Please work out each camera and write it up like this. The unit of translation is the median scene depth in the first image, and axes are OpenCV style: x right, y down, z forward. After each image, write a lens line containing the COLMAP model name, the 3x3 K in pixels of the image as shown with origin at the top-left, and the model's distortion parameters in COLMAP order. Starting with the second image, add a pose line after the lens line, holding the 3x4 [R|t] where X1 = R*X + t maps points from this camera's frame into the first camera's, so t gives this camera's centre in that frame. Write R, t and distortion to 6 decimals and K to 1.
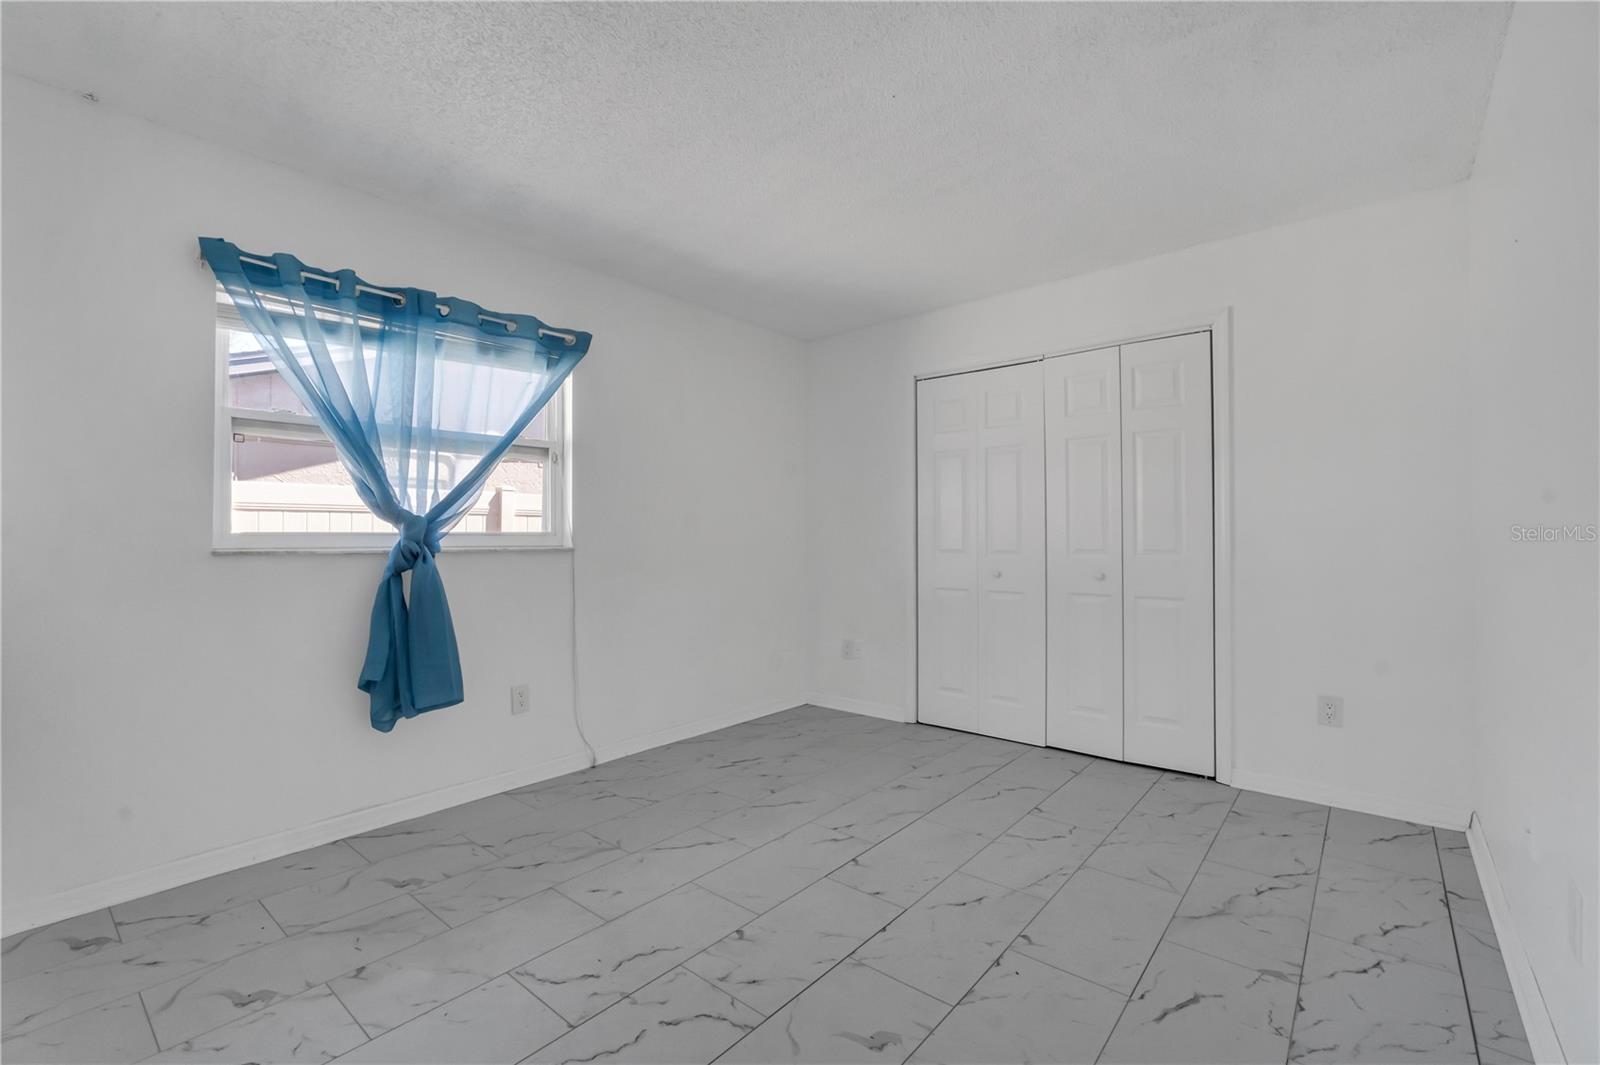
lens RADIAL K [[690.7, 0, 793.7], [0, 690.7, 529.0], [0, 0, 1]] dist [-0.000769, 0.000136]
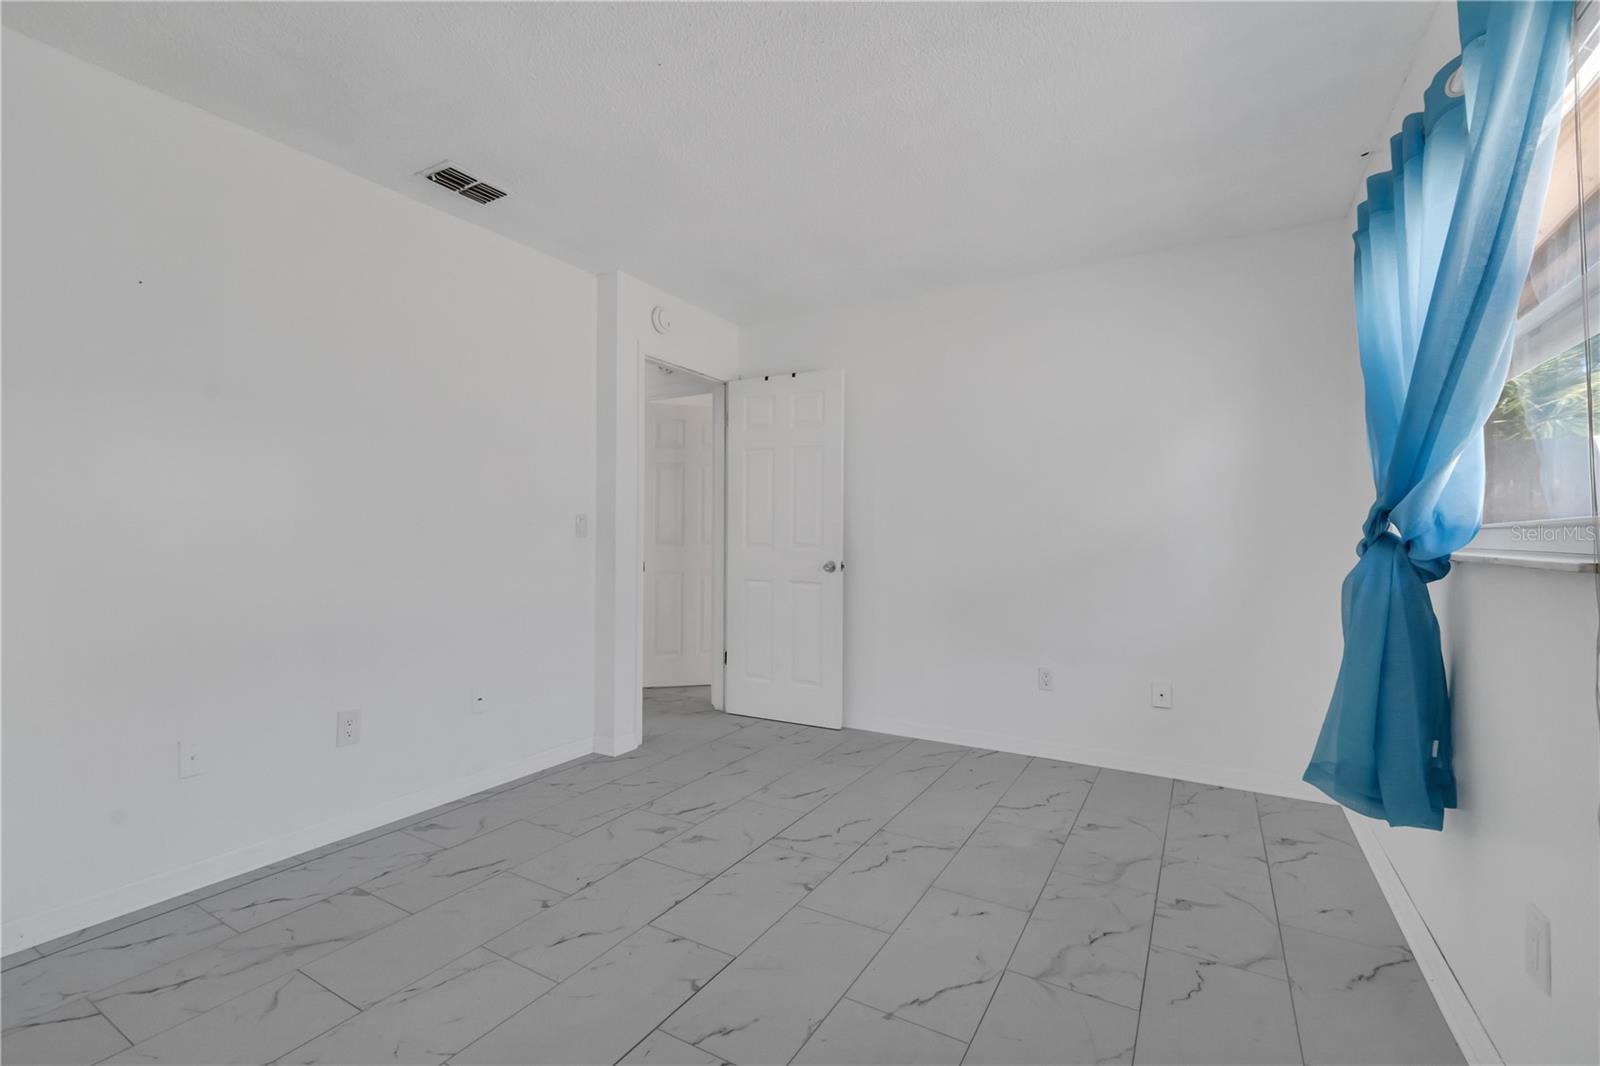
lens RADIAL K [[690.7, 0, 793.7], [0, 690.7, 529.5], [0, 0, 1]] dist [-0.000769, 0.000136]
pose [[-0.986239, -0.002902, -0.165302, 0.137433], [0.001058, 0.999715, -0.023863, 0.031798], [0.165324, -0.023710, -0.985954, 2.195226]]
